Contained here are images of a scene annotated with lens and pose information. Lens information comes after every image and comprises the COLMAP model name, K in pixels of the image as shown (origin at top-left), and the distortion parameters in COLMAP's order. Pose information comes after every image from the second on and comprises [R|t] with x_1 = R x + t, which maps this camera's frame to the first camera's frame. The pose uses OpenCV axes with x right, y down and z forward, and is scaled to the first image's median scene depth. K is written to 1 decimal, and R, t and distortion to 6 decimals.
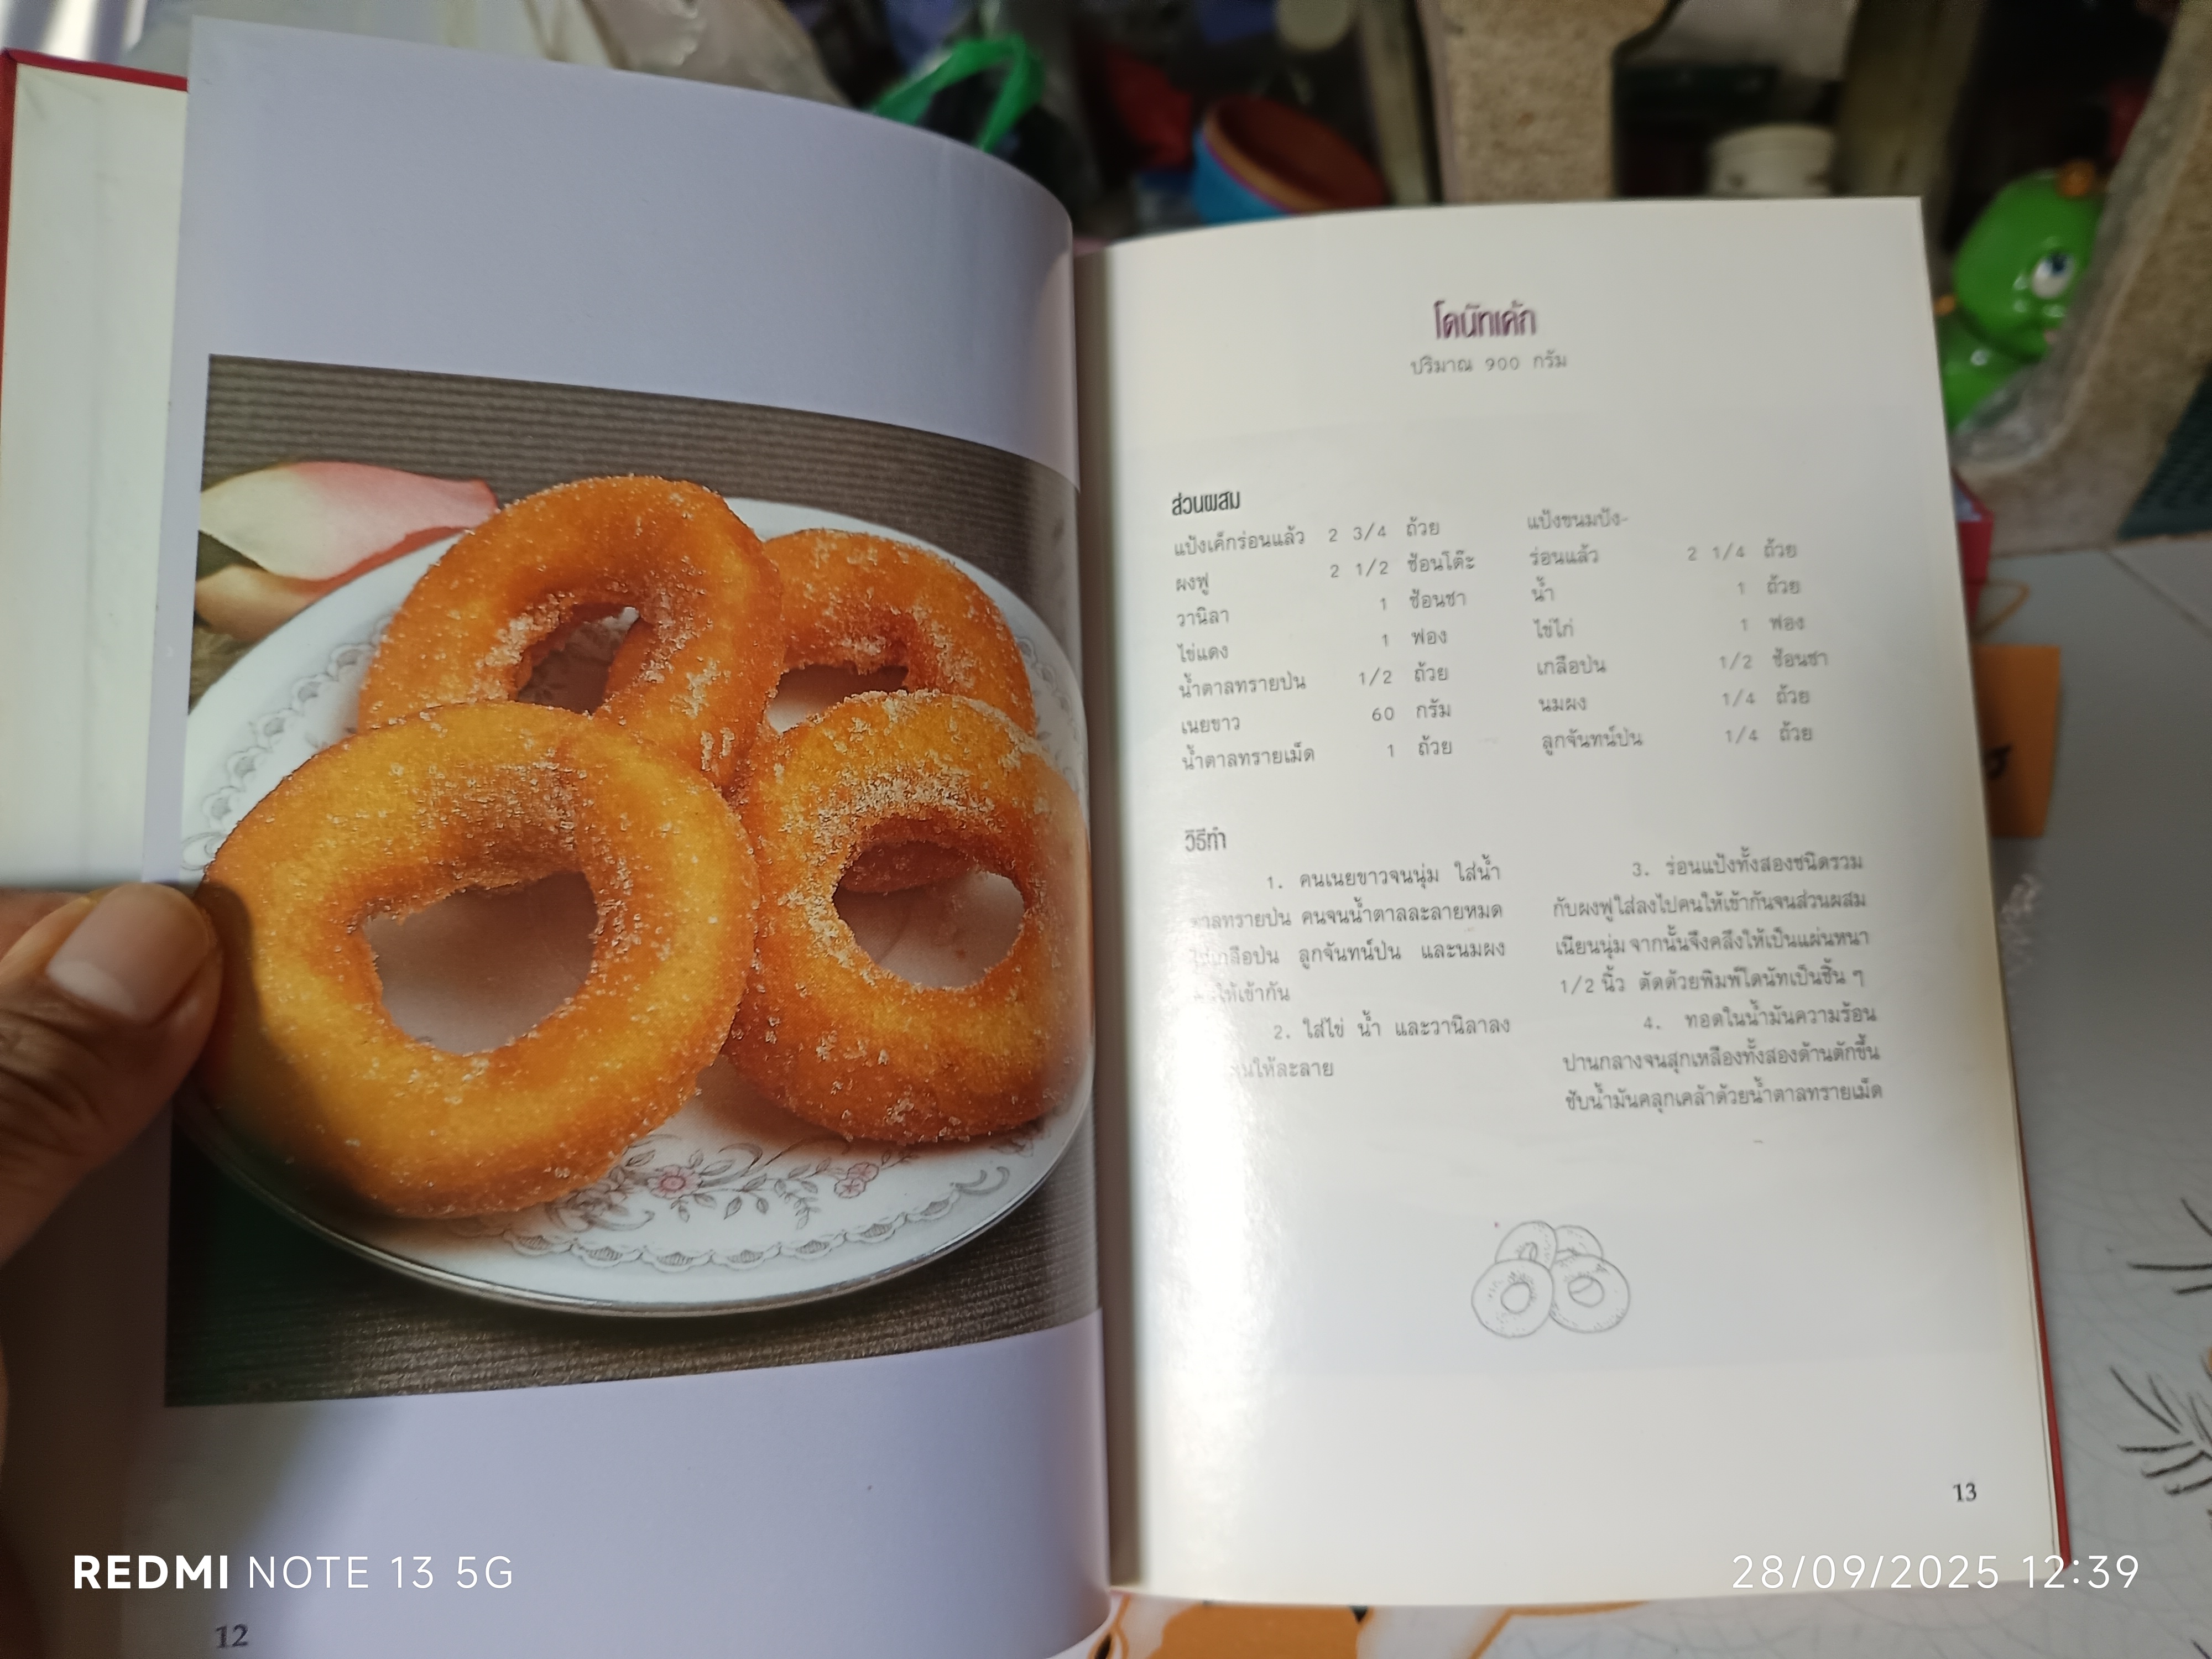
lens RADIAL K [[1600.3, 0, 1086.8], [0, 1600.3, 839.5], [0, 0, 1]] dist [-0.027669, 0.005254]
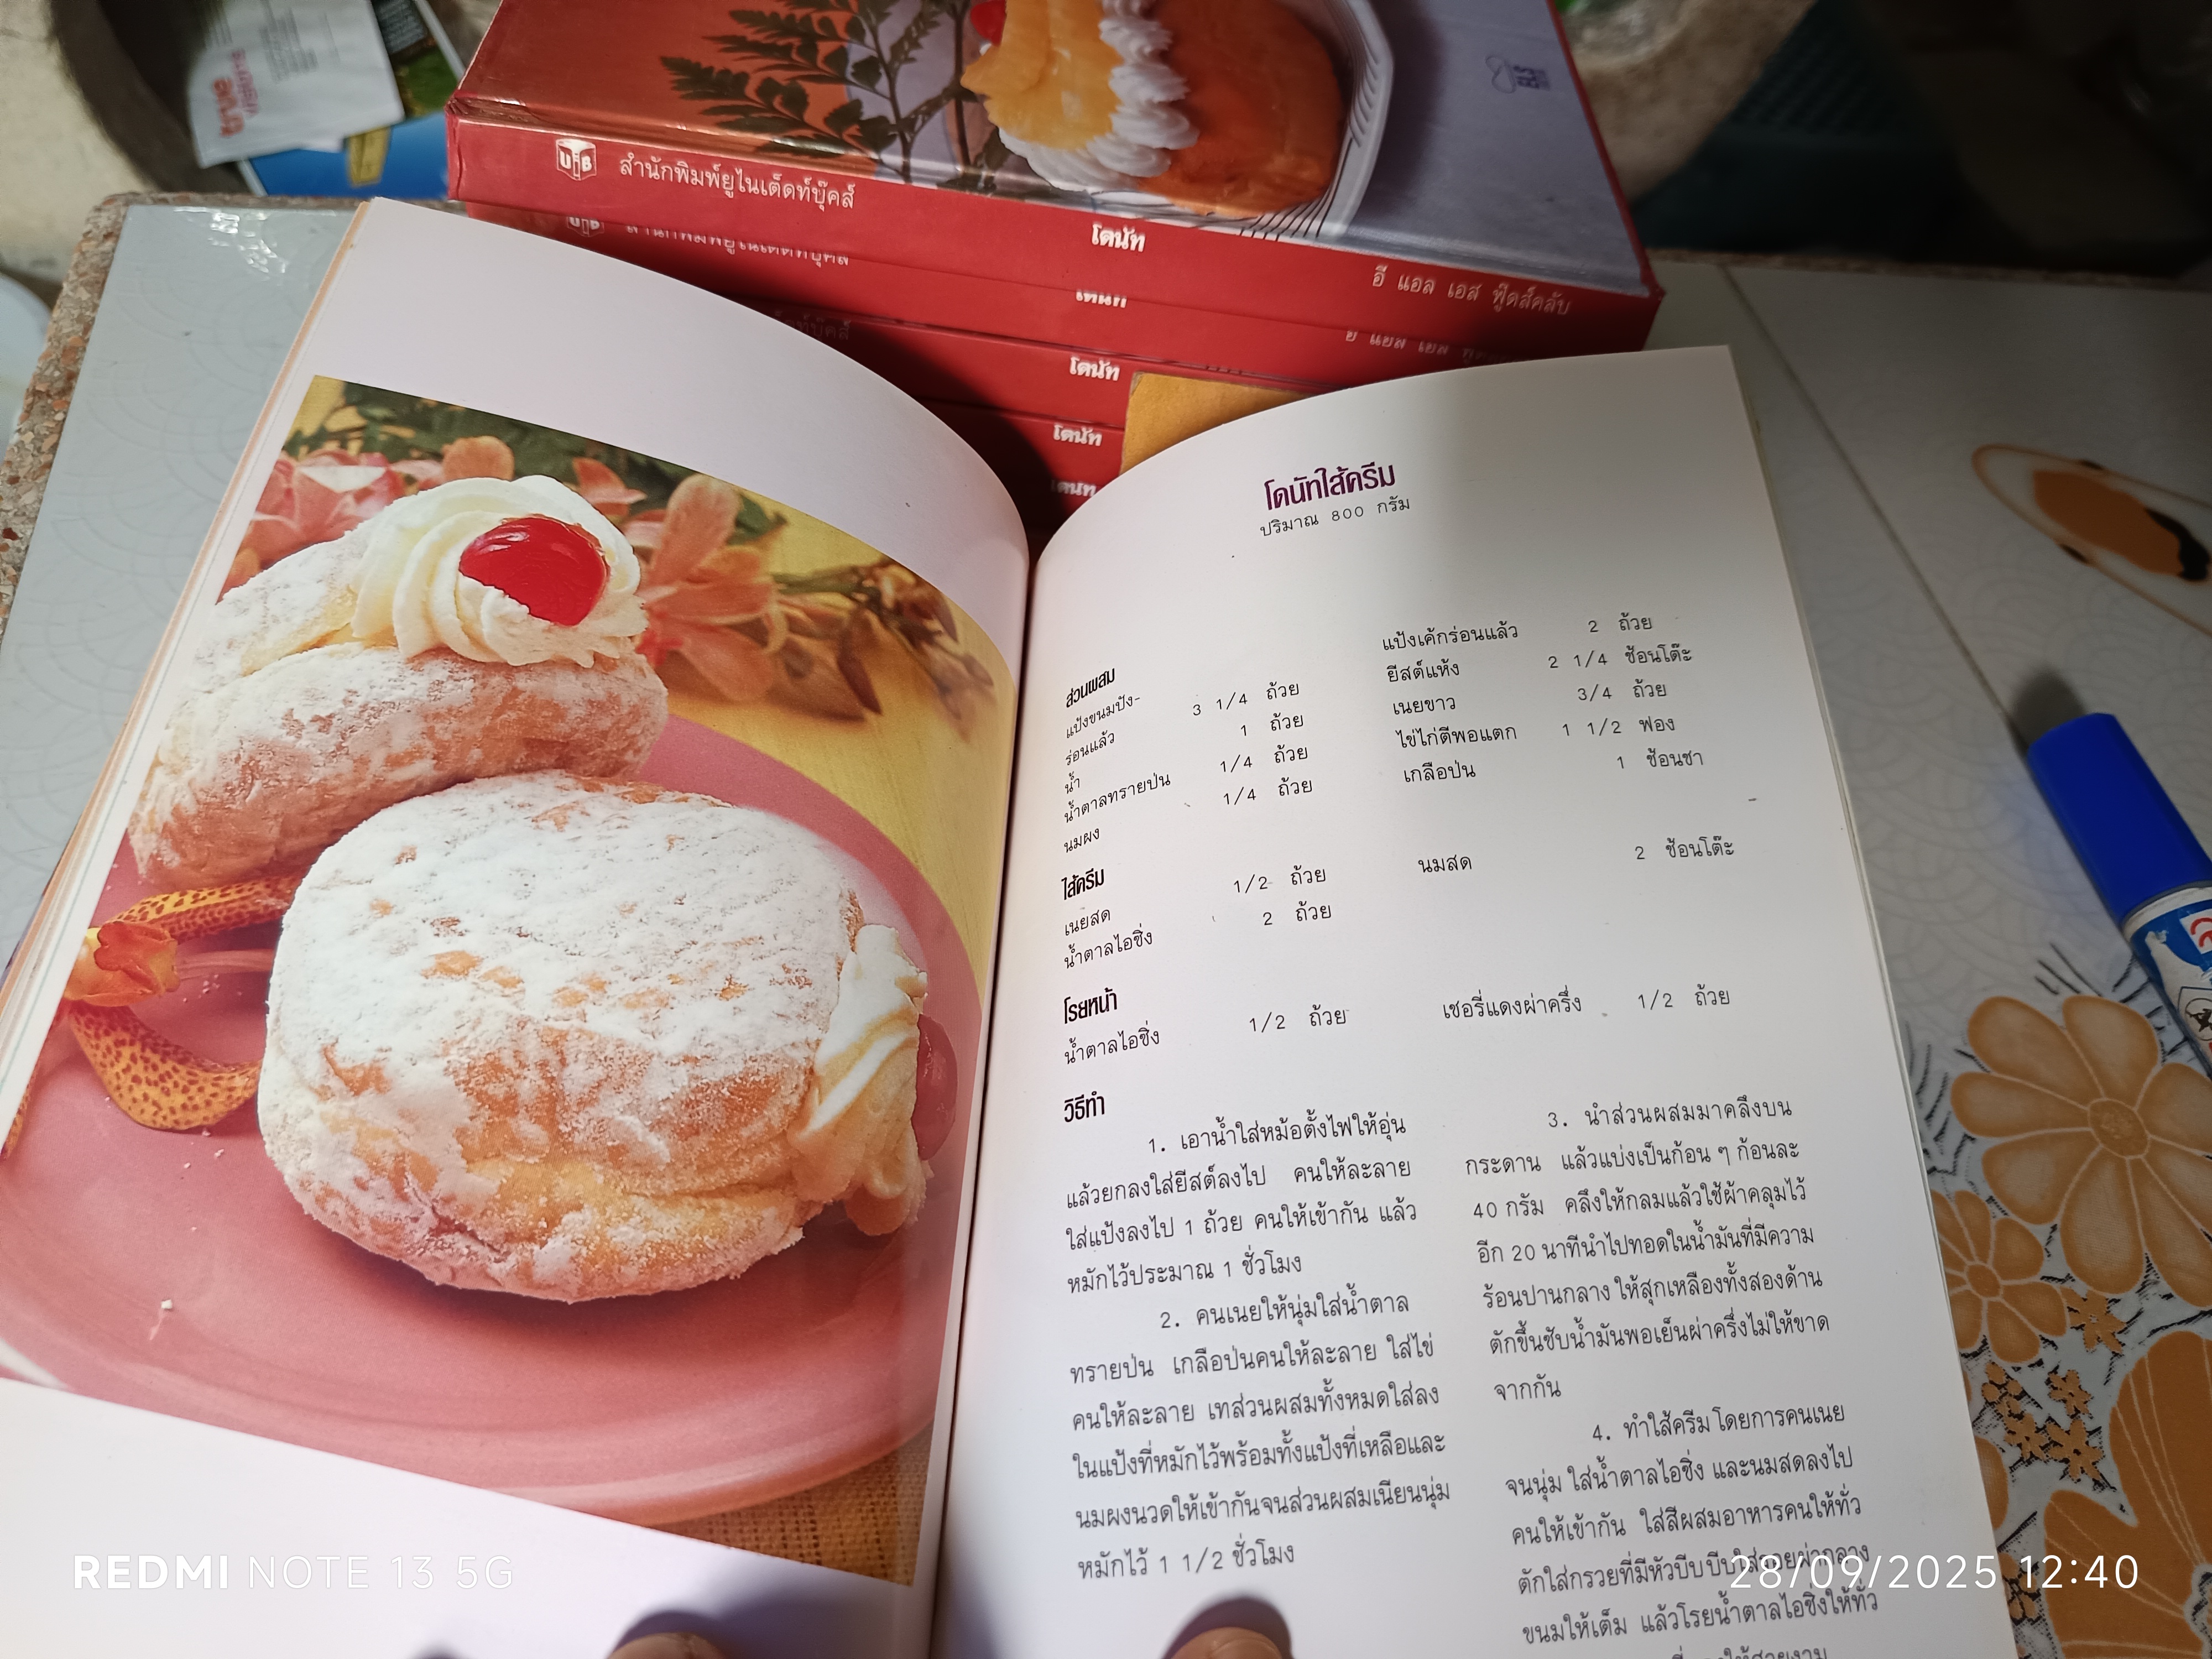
lens RADIAL K [[1600.3, 0, 1107.9], [0, 1600.3, 823.5], [0, 0, 1]] dist [-0.027669, 0.005254]
pose [[0.947349, 0.026379, 0.319114, 0.022863], [-0.132366, 0.939725, 0.315272, -0.076572], [-0.291563, -0.340912, 0.893739, 0.118966]]
